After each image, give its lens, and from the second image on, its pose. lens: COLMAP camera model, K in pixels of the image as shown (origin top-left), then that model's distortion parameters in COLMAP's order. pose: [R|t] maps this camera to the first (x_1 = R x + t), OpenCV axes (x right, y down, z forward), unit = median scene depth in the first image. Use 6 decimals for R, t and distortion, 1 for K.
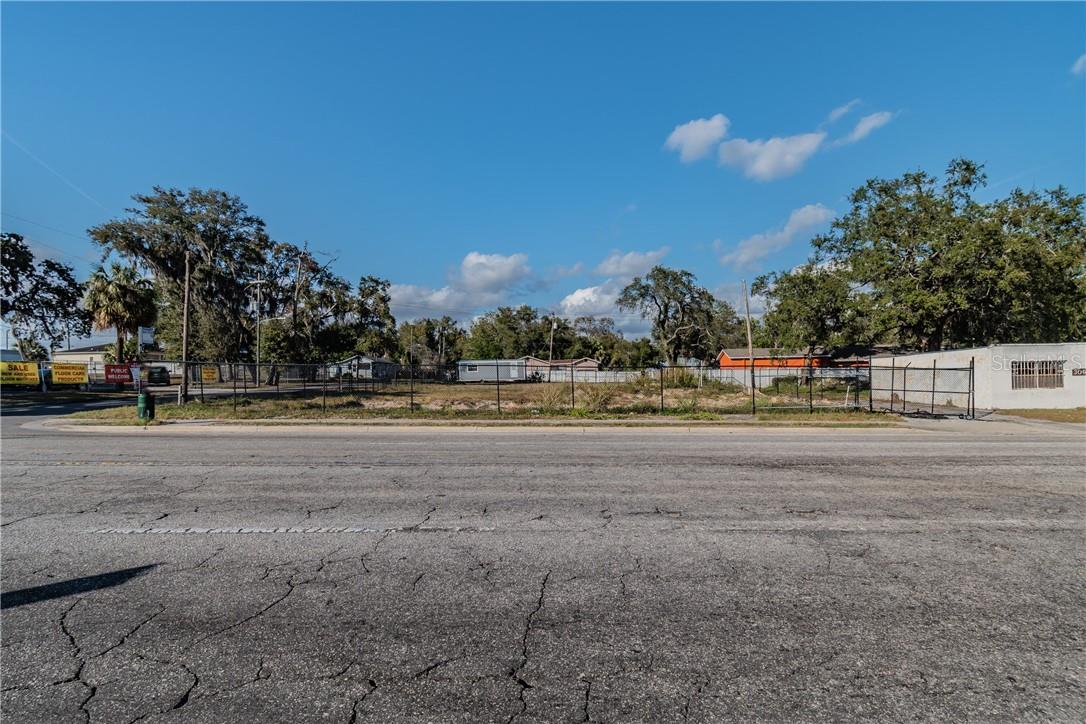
lens RADIAL K [[565.0, 0, 566.7], [0, 565.0, 393.0], [0, 0, 1]] dist [-0.002833, -0.000910]
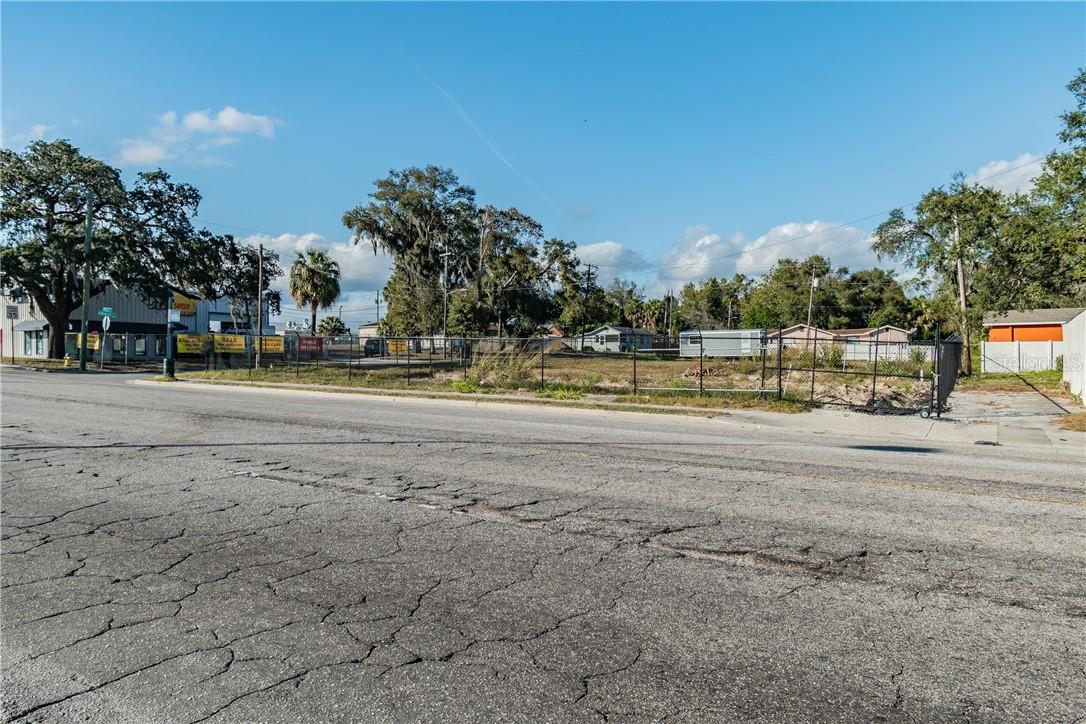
lens RADIAL K [[744.2, 0, 548.2], [0, 744.2, 360.7], [0, 0, 1]] dist [-0.002956, -0.008540]
pose [[0.827820, 0.015475, -0.560781, 0.308596], [-0.025492, 0.999625, -0.010046, 0.000324], [0.560415, 0.022611, 0.827903, 0.011920]]
